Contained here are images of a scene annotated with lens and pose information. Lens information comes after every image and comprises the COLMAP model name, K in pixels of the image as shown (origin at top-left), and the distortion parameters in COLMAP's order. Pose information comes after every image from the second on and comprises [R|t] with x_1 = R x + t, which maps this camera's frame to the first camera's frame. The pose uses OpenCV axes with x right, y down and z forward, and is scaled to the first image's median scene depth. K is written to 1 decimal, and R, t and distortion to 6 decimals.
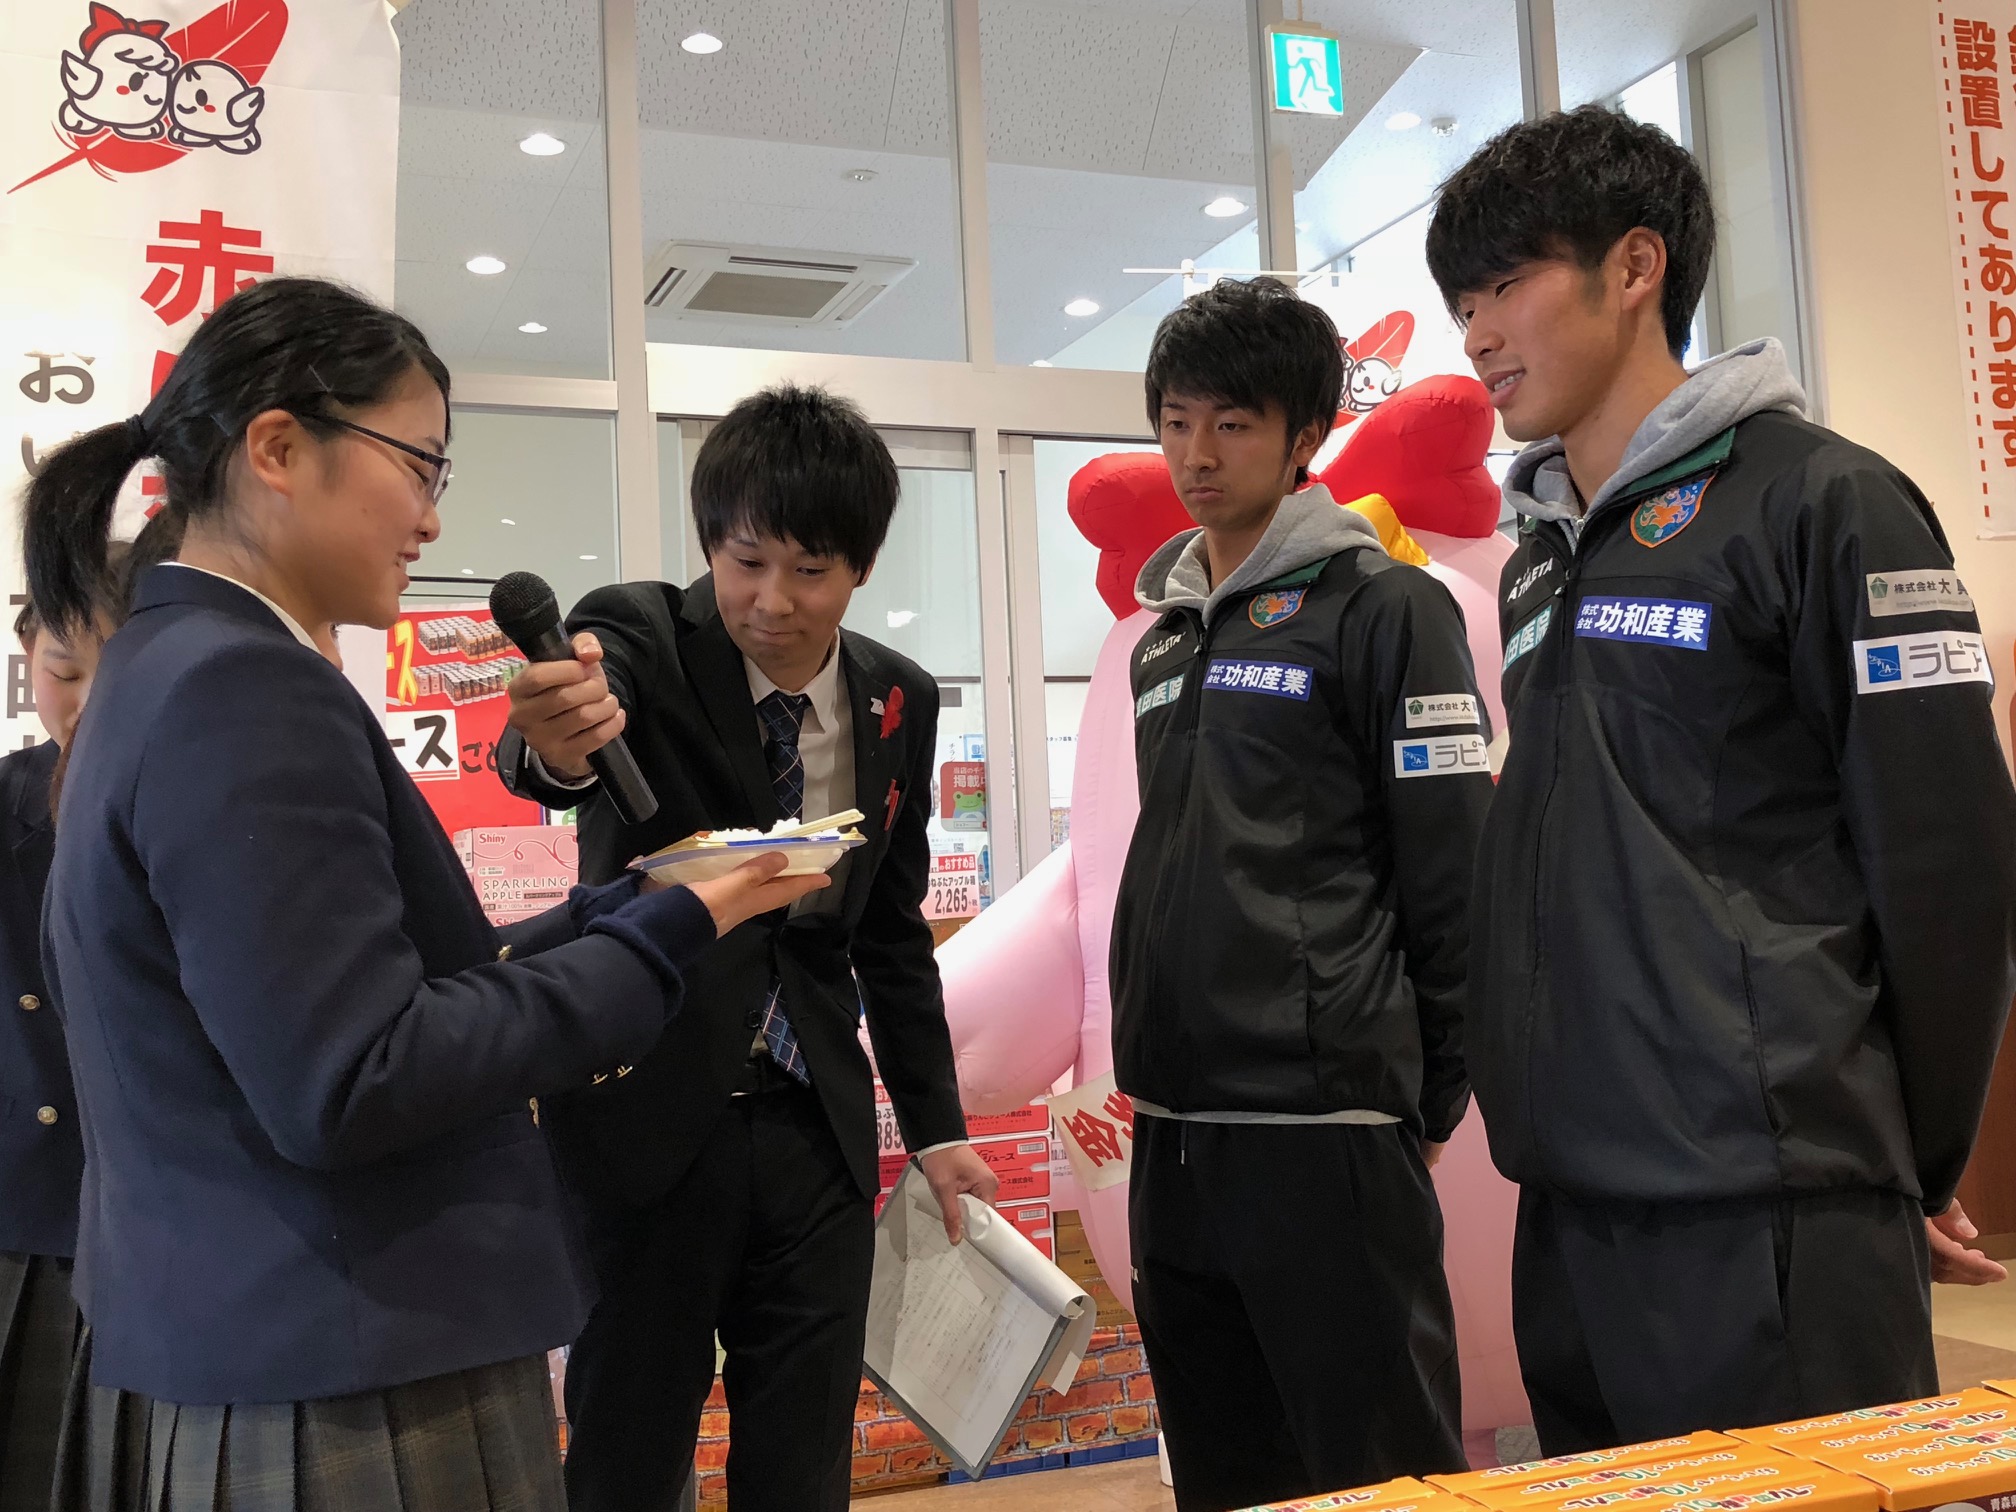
lens RADIAL K [[2141.8, 0, 1006.2], [0, 2141.8, 755.6], [0, 0, 1]] dist [-0.020306, 0.000000]
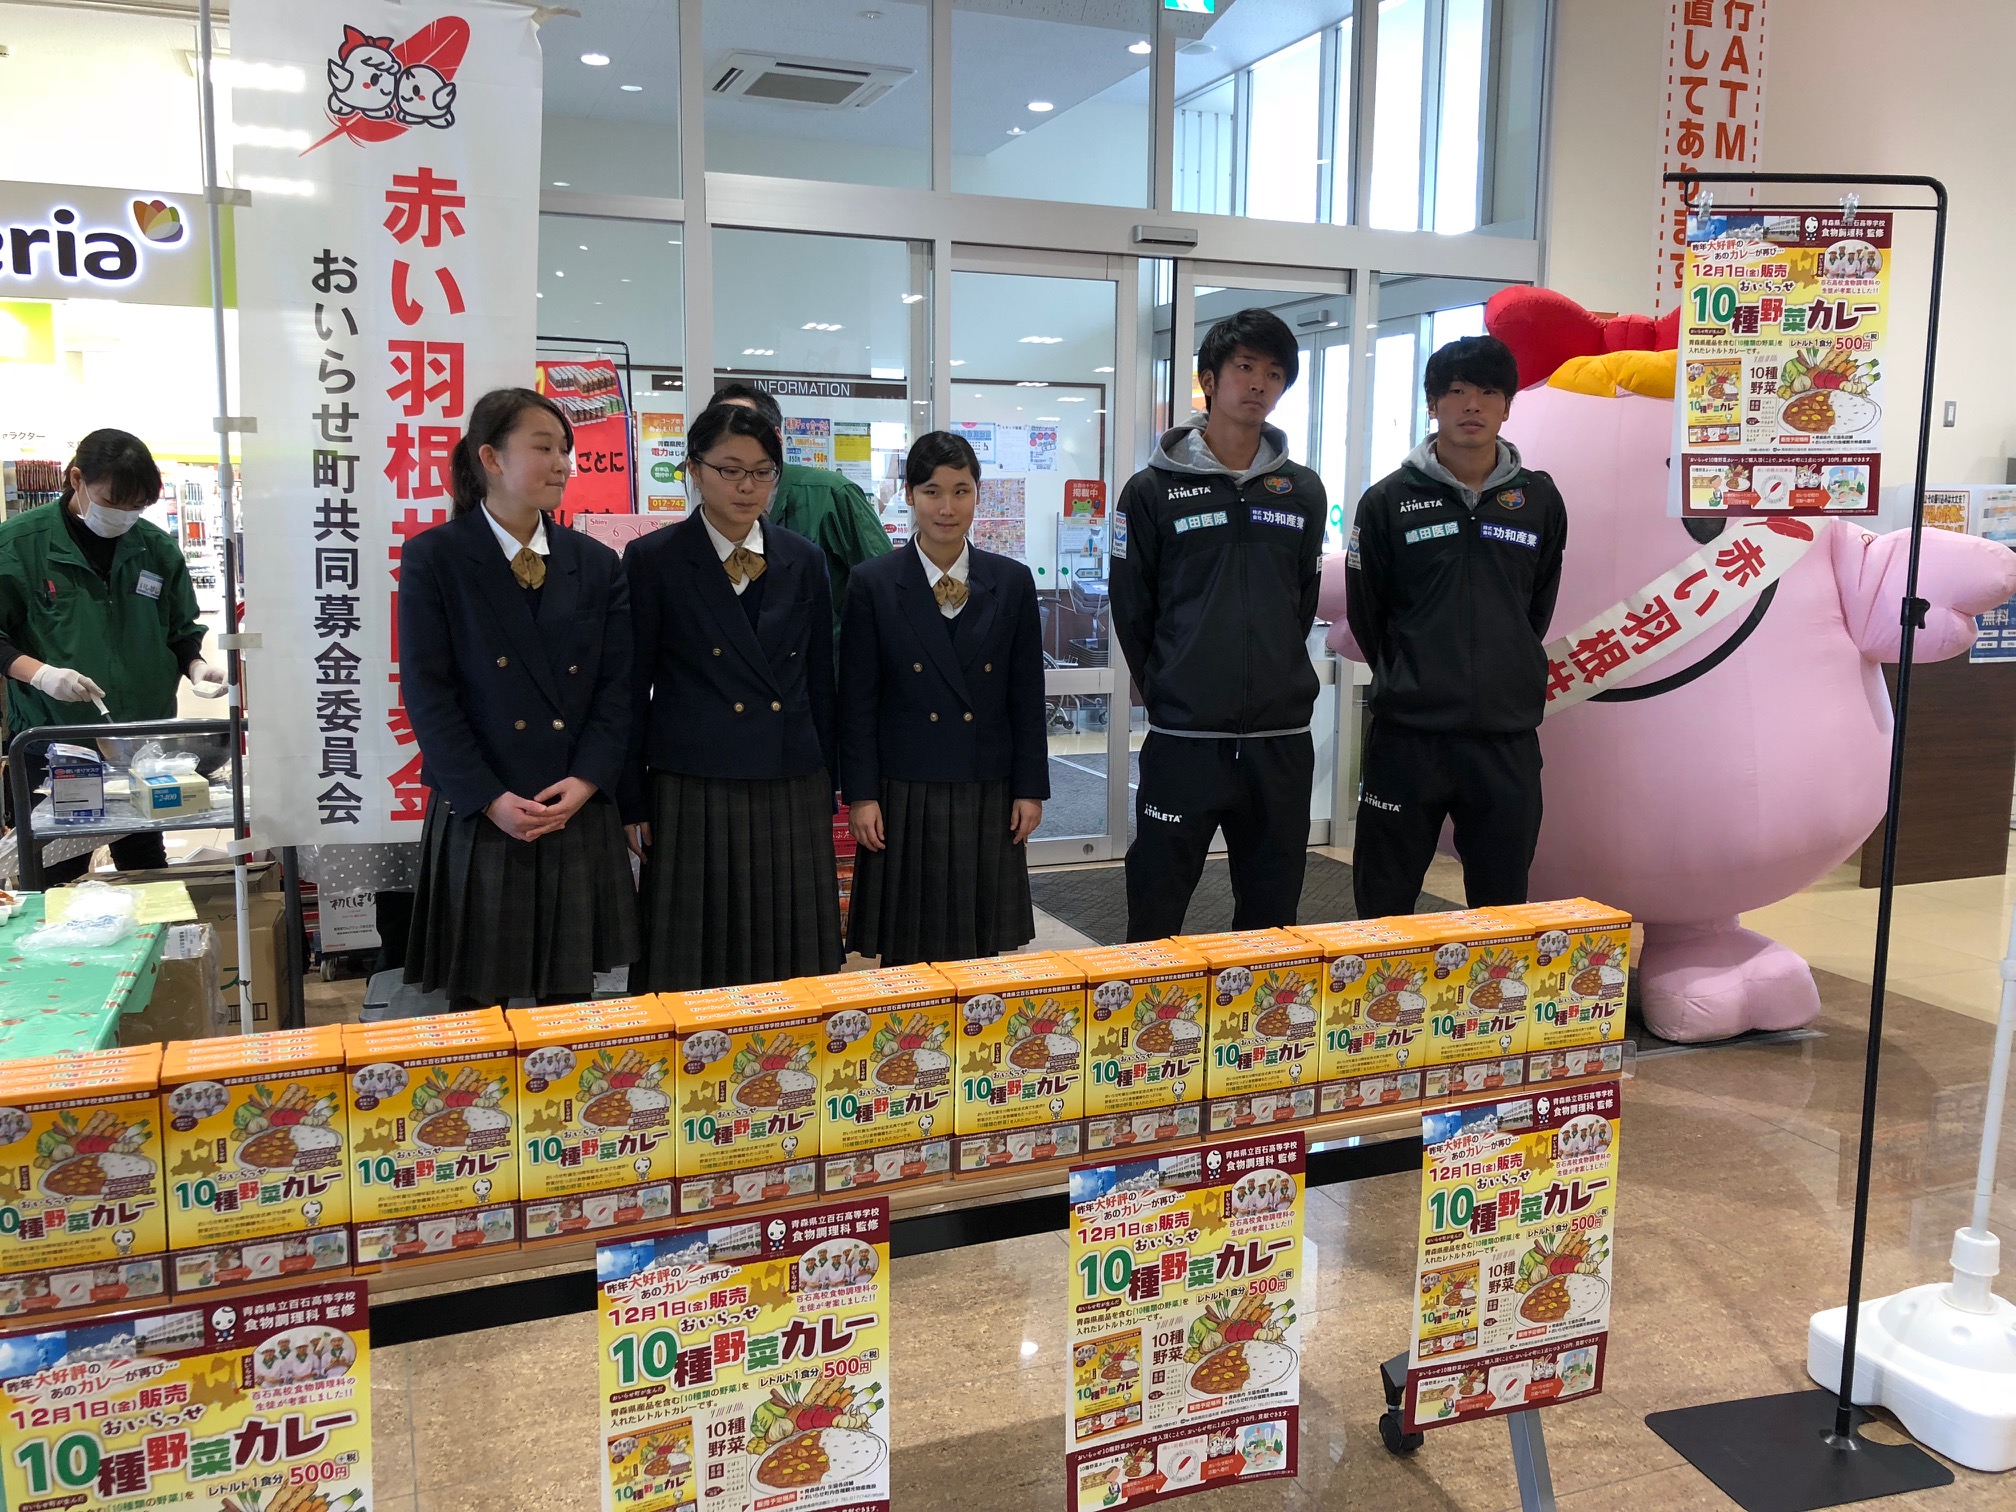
lens RADIAL K [[1586.8, 0, 970.8], [0, 1586.8, 722.7], [0, 0, 1]] dist [0.026351, -0.000203]
pose [[0.998560, 0.053645, -0.000169, 0.052885], [-0.052596, 0.979641, 0.193745, -0.083804], [0.010559, -0.193457, 0.981052, -0.220519]]
